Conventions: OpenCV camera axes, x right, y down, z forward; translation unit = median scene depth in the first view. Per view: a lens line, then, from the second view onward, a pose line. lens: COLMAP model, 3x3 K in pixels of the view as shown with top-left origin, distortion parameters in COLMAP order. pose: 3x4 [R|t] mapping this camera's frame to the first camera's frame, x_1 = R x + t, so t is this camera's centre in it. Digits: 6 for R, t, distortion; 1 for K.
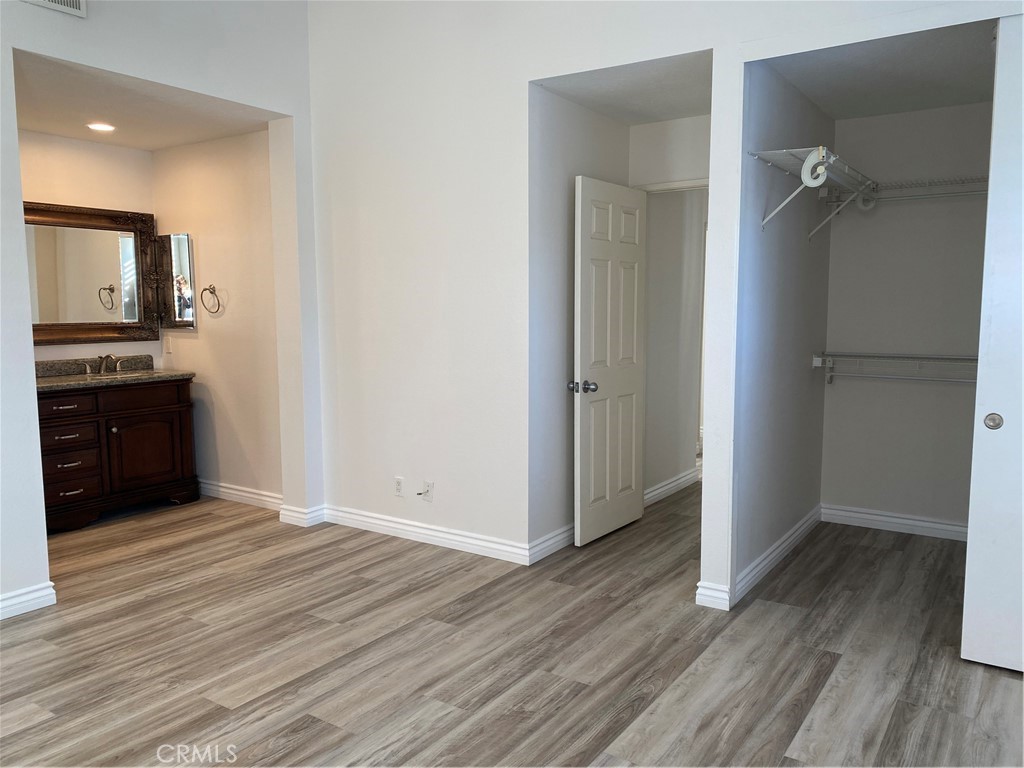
lens RADIAL K [[780.7, 0, 511.8], [0, 780.7, 391.1], [0, 0, 1]] dist [0.035898, -0.016671]
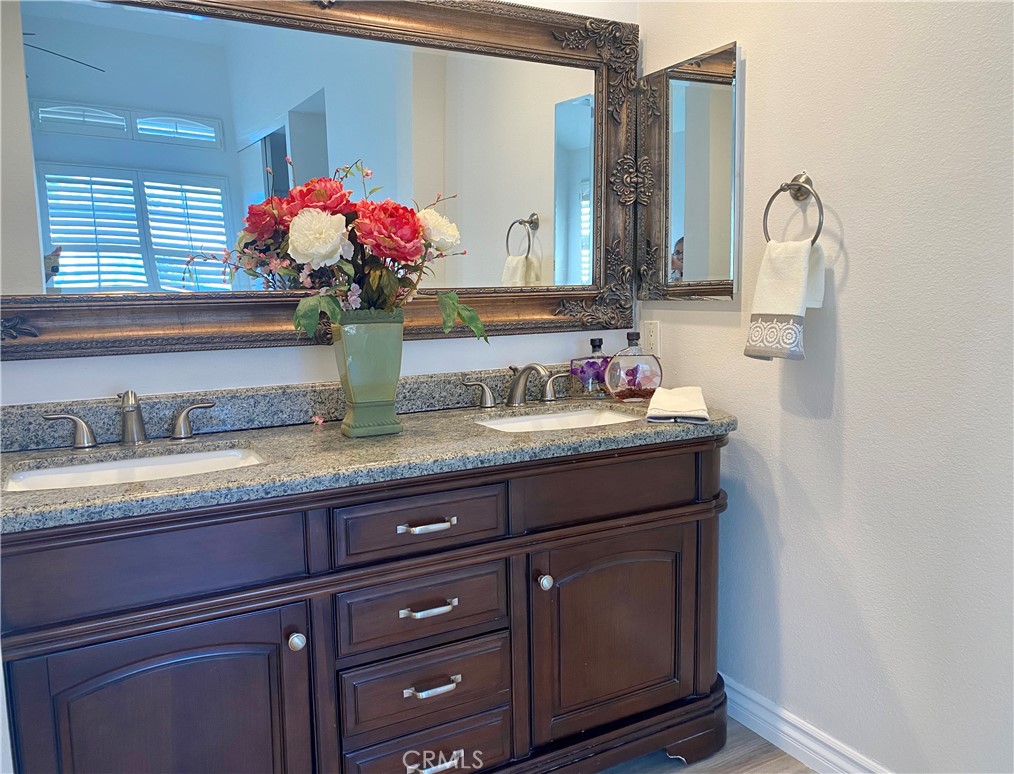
lens RADIAL K [[795.3, 0, 512.3], [0, 795.3, 382.9], [0, 0, 1]] dist [0.077547, -0.062261]
pose [[0.895943, 0.046684, -0.441709, -0.383897], [-0.036353, 0.998832, 0.031829, -0.056230], [0.442679, -0.012459, 0.896594, 0.707702]]
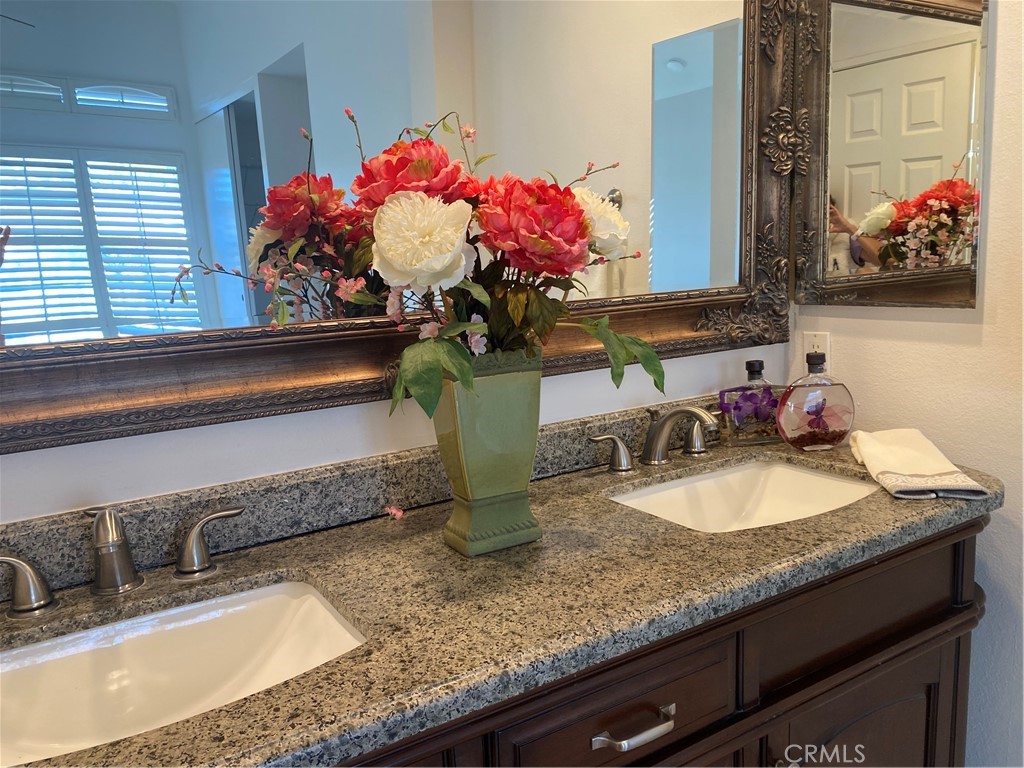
lens RADIAL K [[780.7, 0, 523.3], [0, 780.7, 380.8], [0, 0, 1]] dist [0.035898, -0.016671]
pose [[0.926653, 0.027901, -0.374881, -0.525624], [-0.004077, 0.997929, 0.064194, -0.084346], [0.375895, -0.057957, 0.924848, 0.812513]]
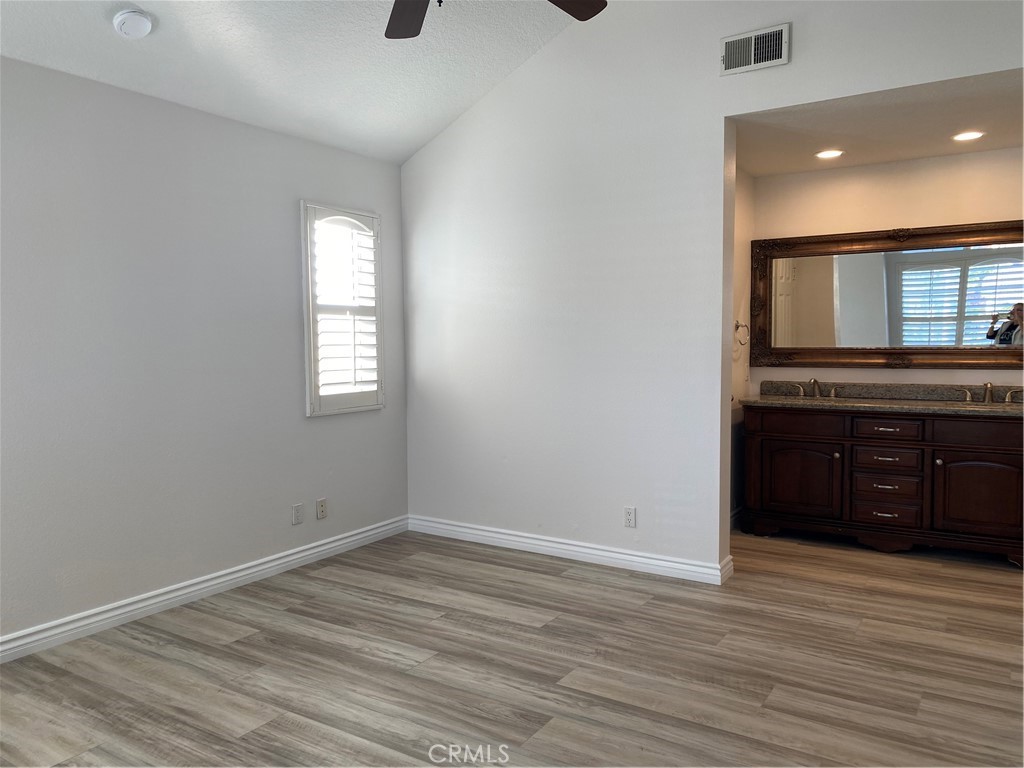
lens RADIAL K [[780.7, 0, 518.1], [0, 780.7, 380.5], [0, 0, 1]] dist [0.035898, -0.016671]
pose [[0.031334, 0.054154, -0.998041, 0.426033], [-0.099813, 0.993709, 0.050786, -0.046094], [0.994513, 0.098026, 0.036542, 0.492144]]
